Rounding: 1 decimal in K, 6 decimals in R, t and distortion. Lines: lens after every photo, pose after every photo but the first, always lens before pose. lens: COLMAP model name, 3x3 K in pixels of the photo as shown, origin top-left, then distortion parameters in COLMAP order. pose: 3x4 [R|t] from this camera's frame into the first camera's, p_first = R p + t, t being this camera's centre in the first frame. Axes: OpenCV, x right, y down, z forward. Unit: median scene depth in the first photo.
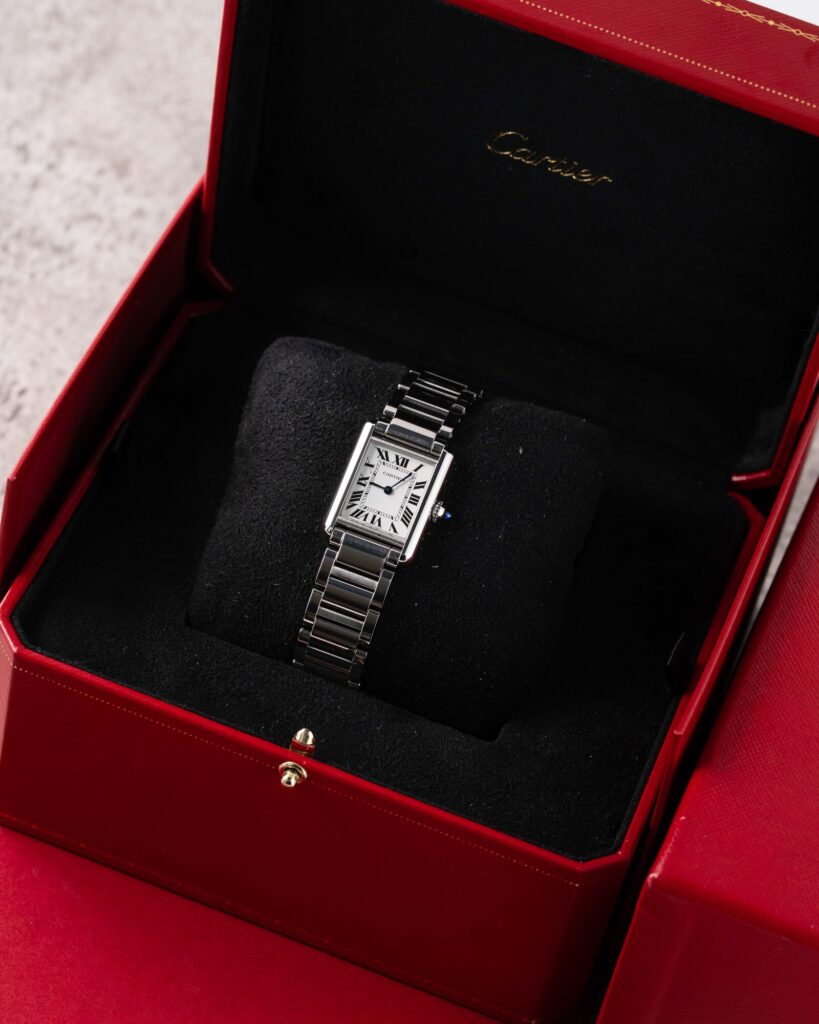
lens RADIAL K [[4387.3, 0, 409.5], [0, 4387.3, 512.0], [0, 0, 1]] dist [0.107431, -9.808626]
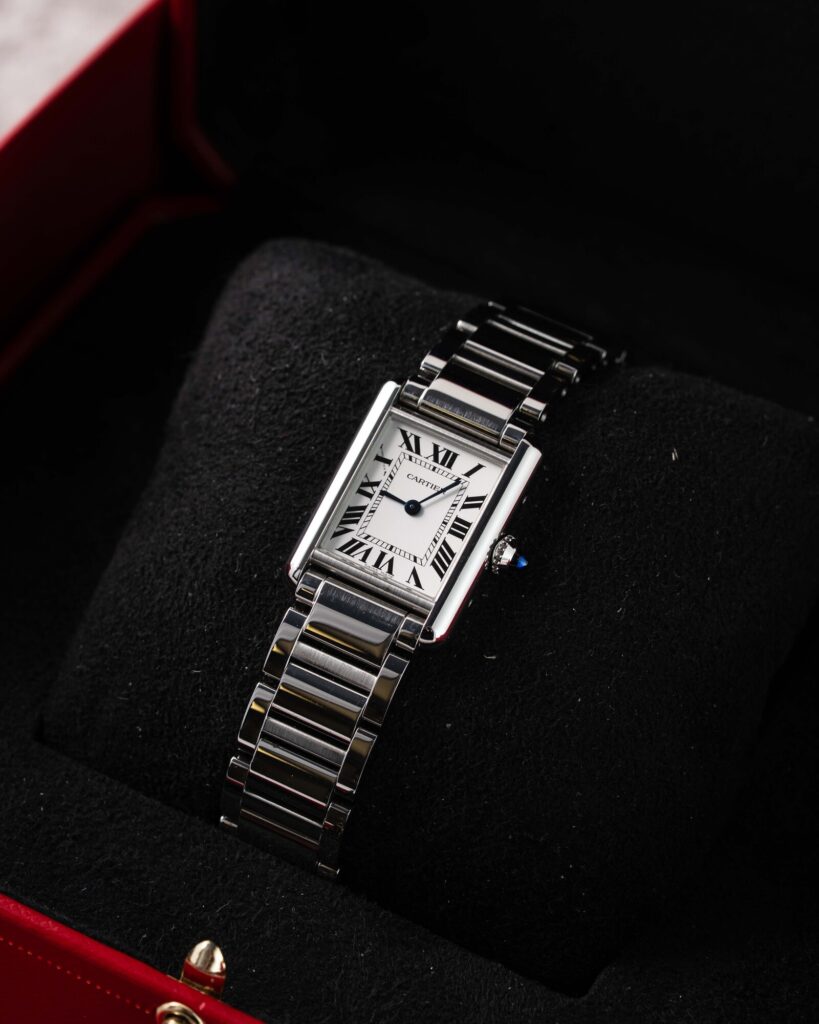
lens RADIAL K [[4387.3, 0, 409.5], [0, 4387.3, 512.0], [0, 0, 1]] dist [0.107431, -9.808626]
pose [[0.989208, 0.062955, -0.132301, 0.064775], [-0.072551, 0.994975, -0.069003, 0.032094], [0.127293, 0.077856, 0.988805, 0.472229]]
